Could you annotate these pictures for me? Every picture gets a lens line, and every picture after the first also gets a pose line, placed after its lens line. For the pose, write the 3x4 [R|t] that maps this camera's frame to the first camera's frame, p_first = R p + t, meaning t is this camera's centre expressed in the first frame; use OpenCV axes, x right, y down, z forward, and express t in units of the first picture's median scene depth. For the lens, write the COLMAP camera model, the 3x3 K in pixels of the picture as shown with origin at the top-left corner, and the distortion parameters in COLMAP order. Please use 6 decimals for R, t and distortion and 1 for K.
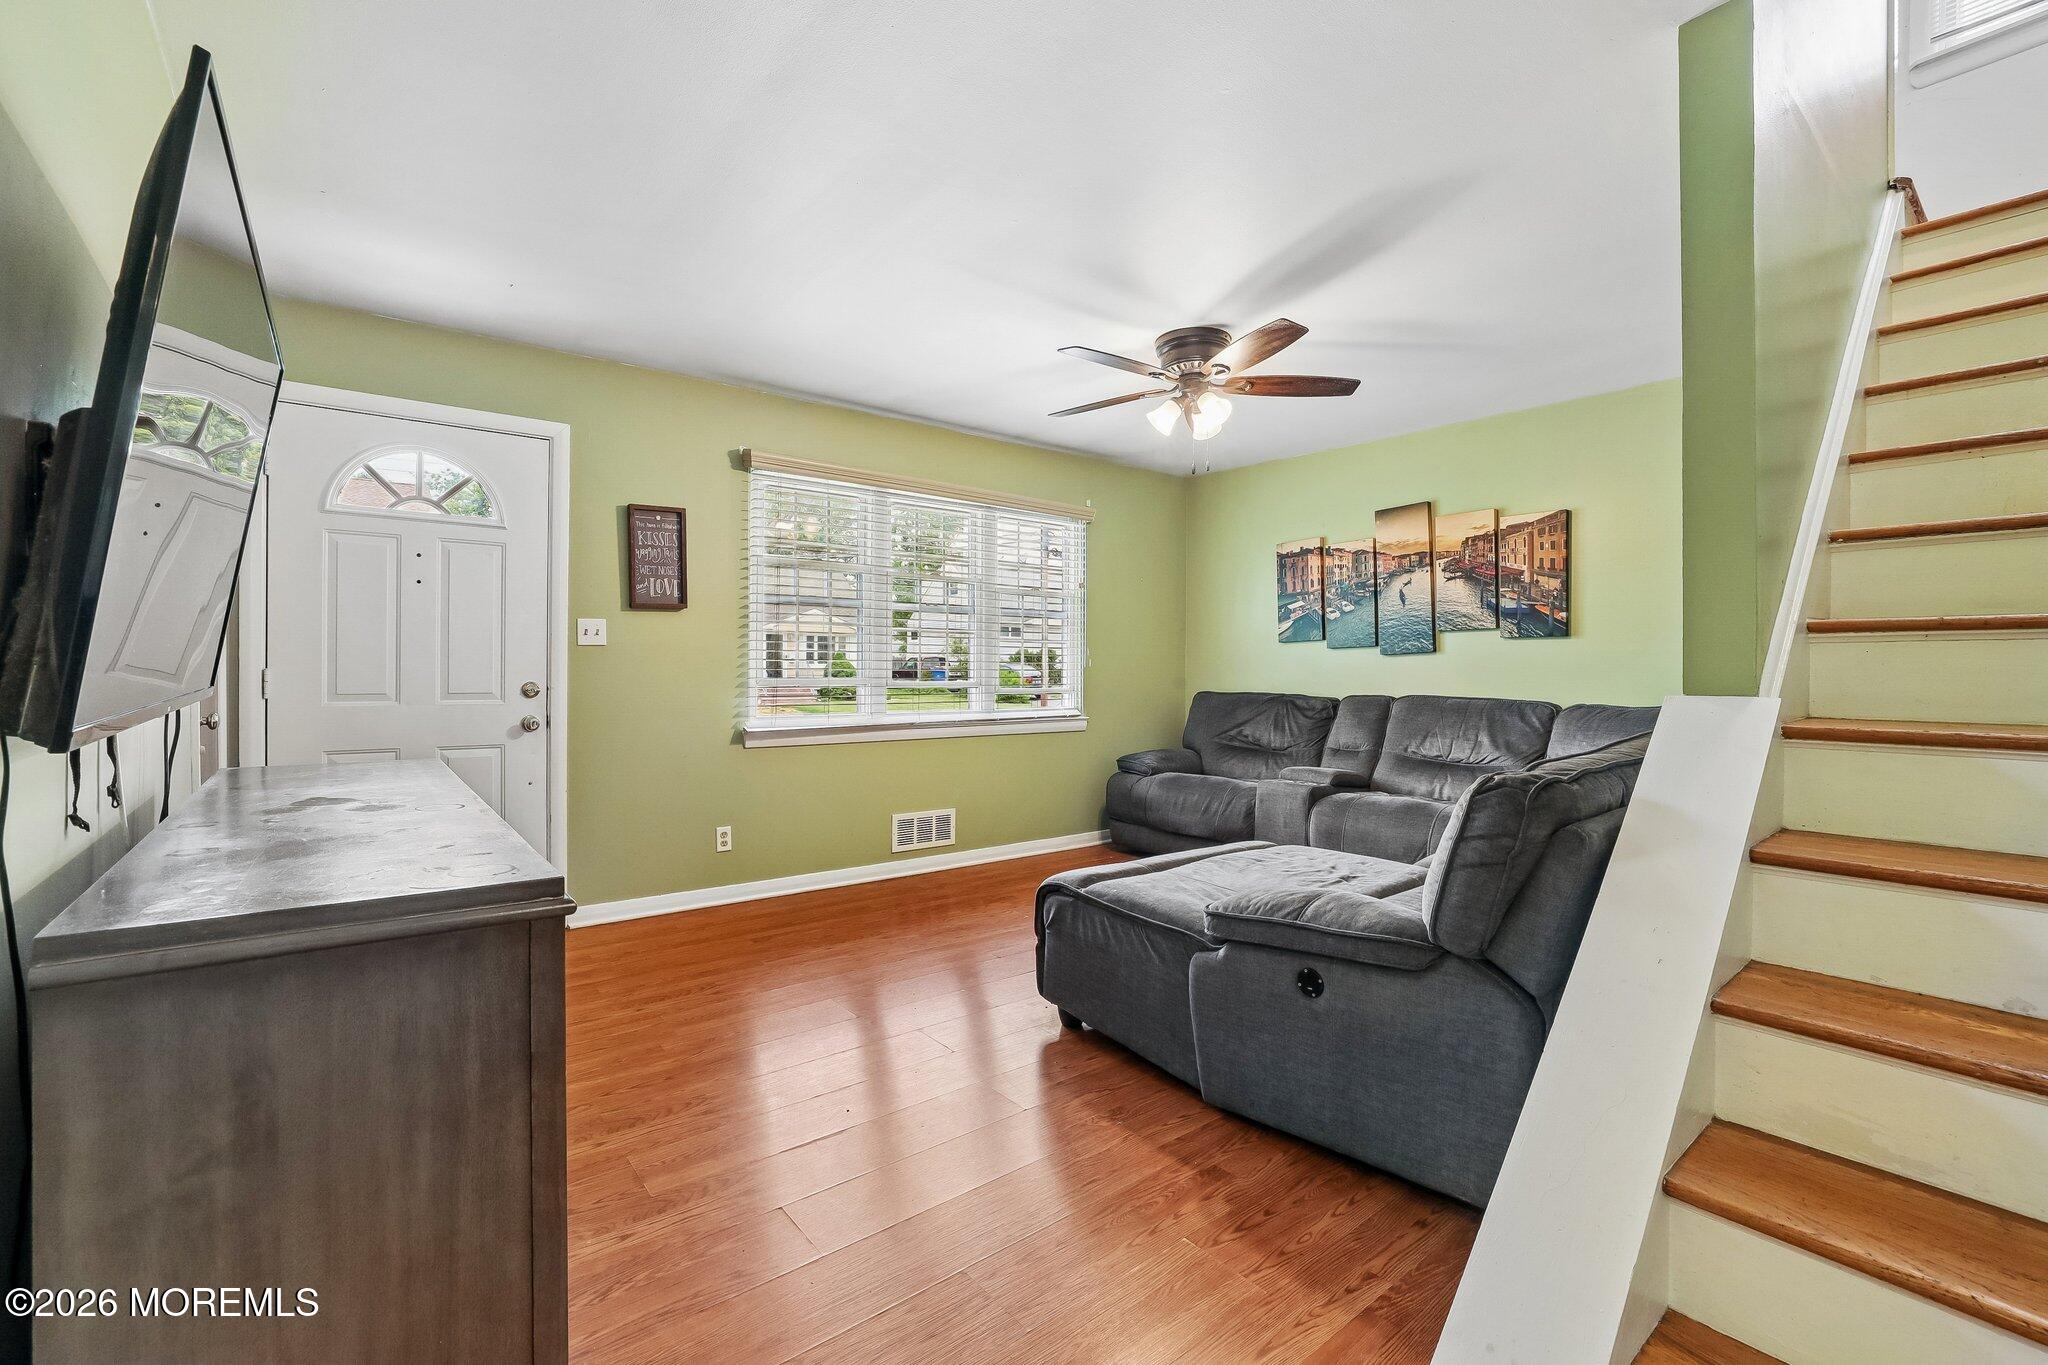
lens RADIAL K [[898.2, 0, 1015.6], [0, 898.2, 689.2], [0, 0, 1]] dist [-0.040050, 0.009254]
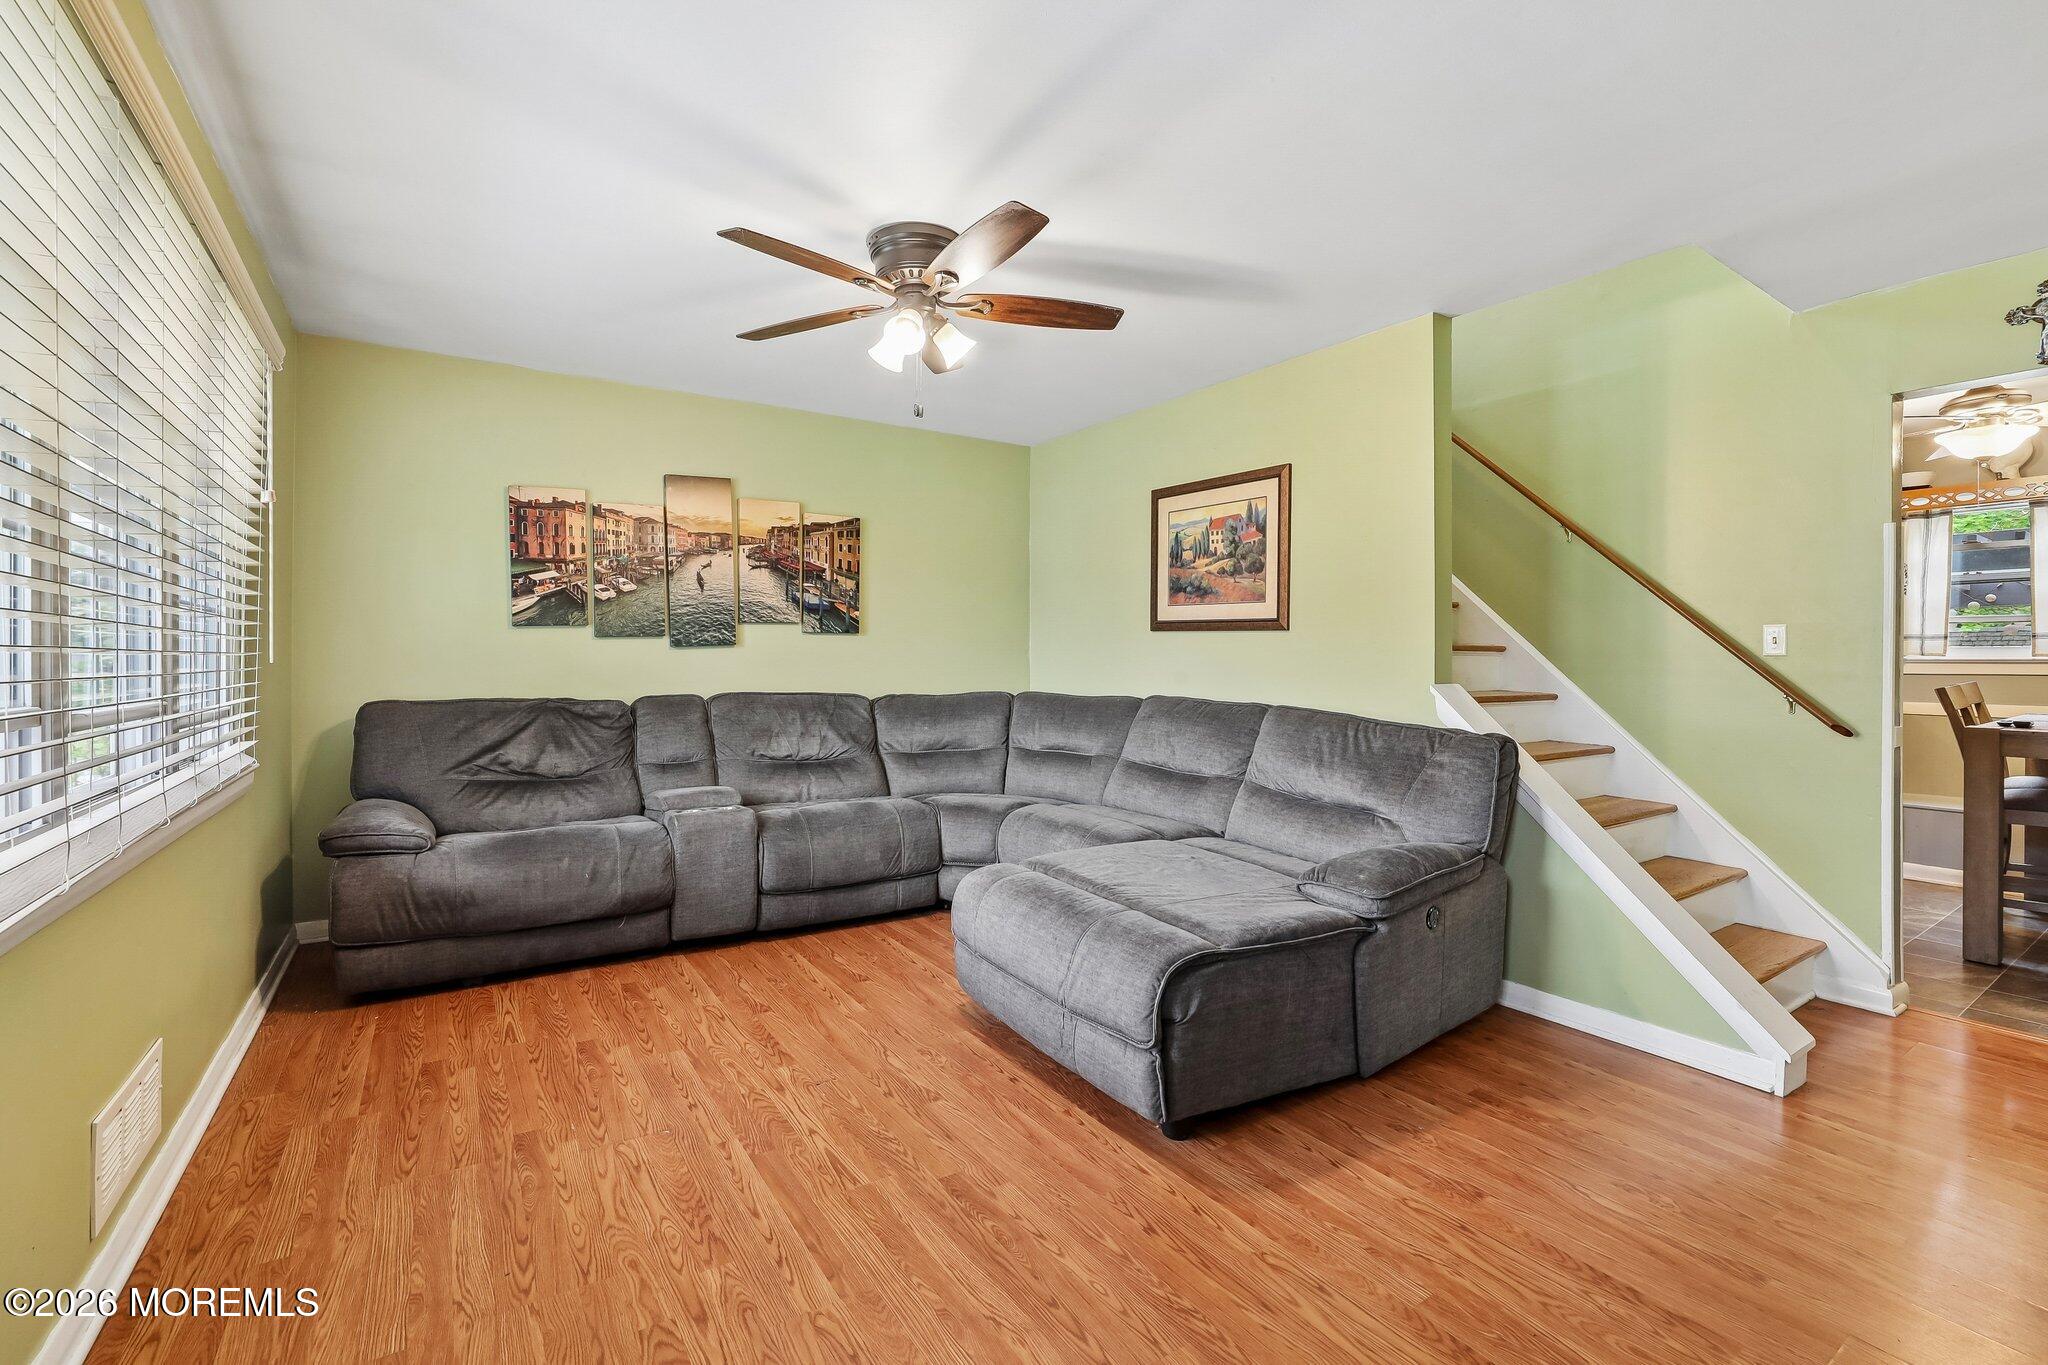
lens RADIAL K [[898.2, 0, 1006.8], [0, 898.2, 669.5], [0, 0, 1]] dist [-0.040050, 0.009254]
pose [[0.083464, -0.018738, 0.996335, -0.422401], [0.016178, 0.999717, 0.017446, -0.027315], [-0.996379, 0.014663, 0.083744, 0.638907]]
